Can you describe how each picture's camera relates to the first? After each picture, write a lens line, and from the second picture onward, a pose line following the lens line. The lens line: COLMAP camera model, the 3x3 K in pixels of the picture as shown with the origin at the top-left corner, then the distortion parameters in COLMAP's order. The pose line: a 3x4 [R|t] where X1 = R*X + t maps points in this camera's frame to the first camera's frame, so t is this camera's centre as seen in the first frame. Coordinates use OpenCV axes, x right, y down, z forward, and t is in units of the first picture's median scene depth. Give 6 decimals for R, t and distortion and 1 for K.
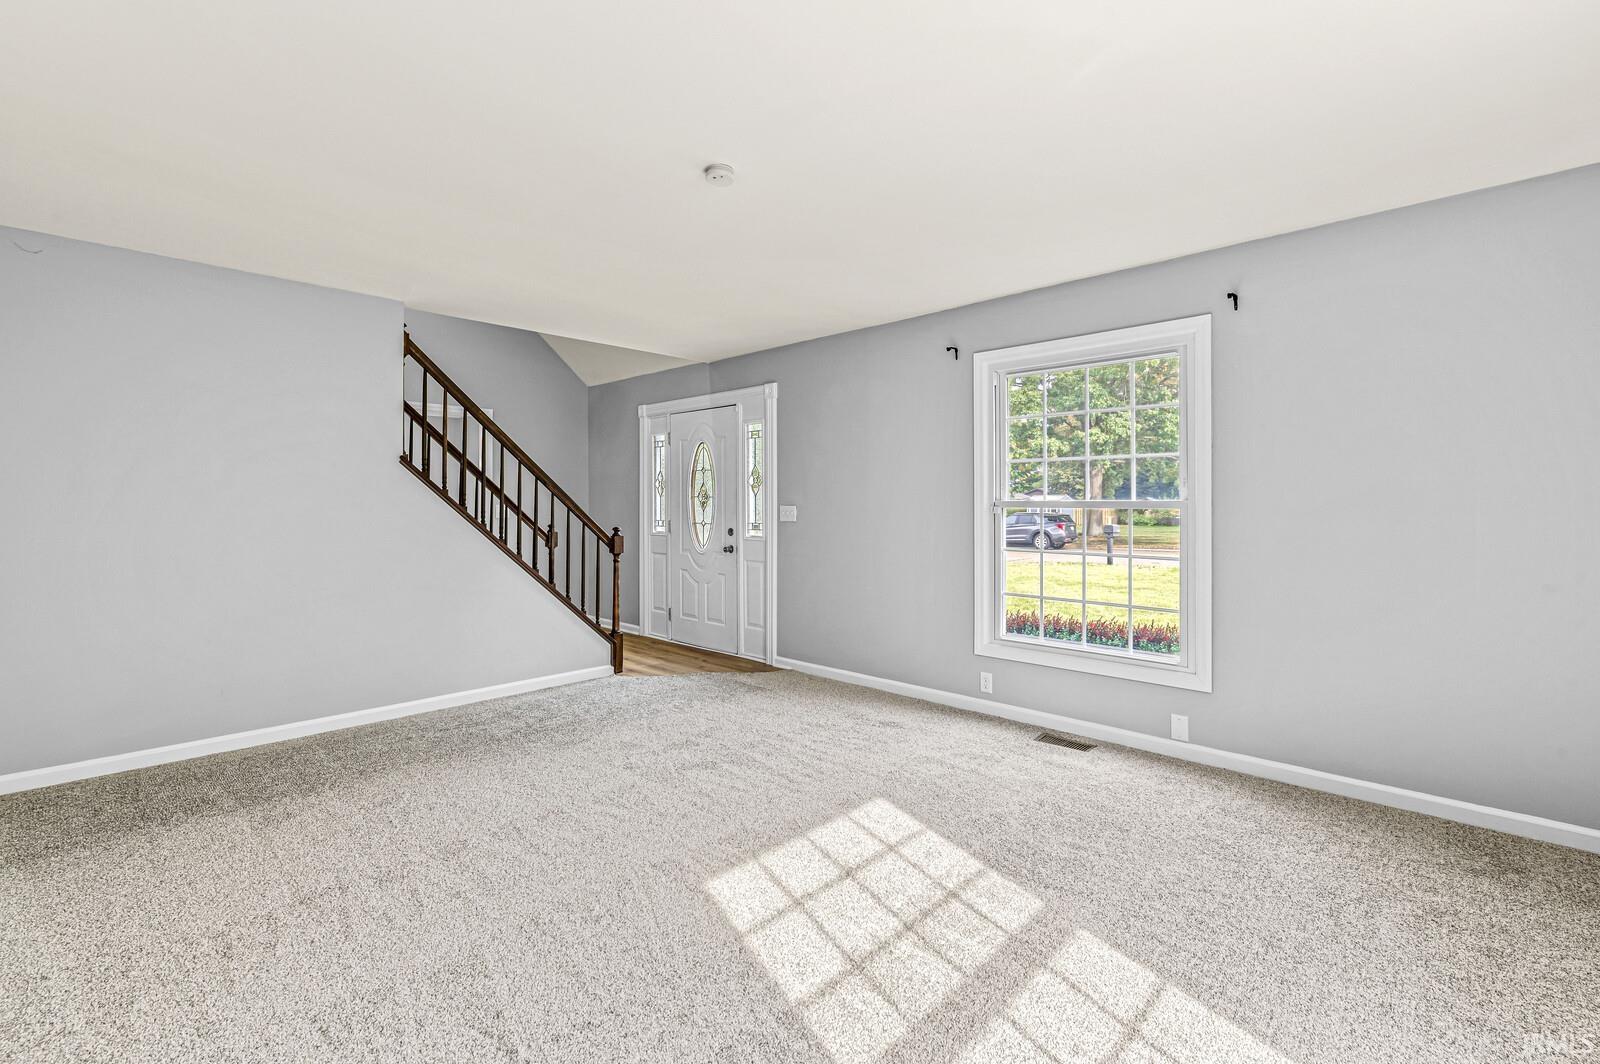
lens RADIAL K [[694.3, 0, 798.7], [0, 694.3, 518.5], [0, 0, 1]] dist [0.002011, -0.000171]
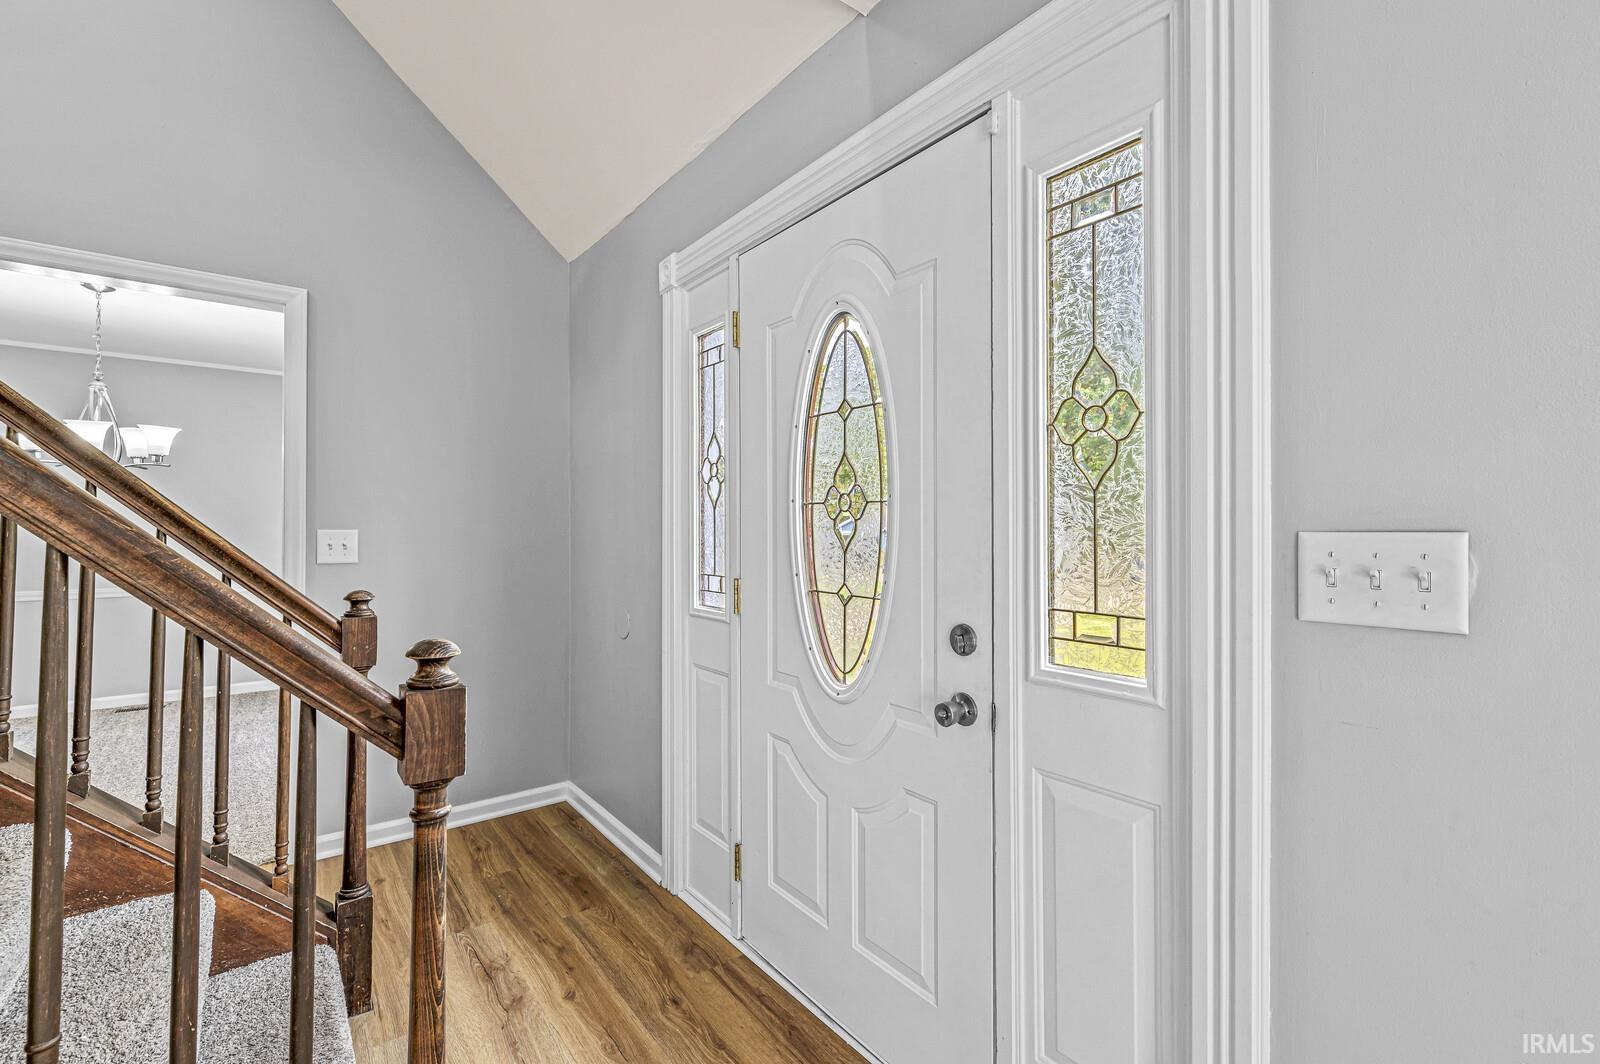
lens RADIAL K [[694.3, 0, 801.0], [0, 694.3, 533.0], [0, 0, 1]] dist [0.002011, -0.000171]
pose [[0.988731, -0.002608, -0.149679, -0.112849], [-0.000295, 0.999812, -0.019366, -0.013066], [0.149701, 0.019192, 0.988545, 0.718990]]
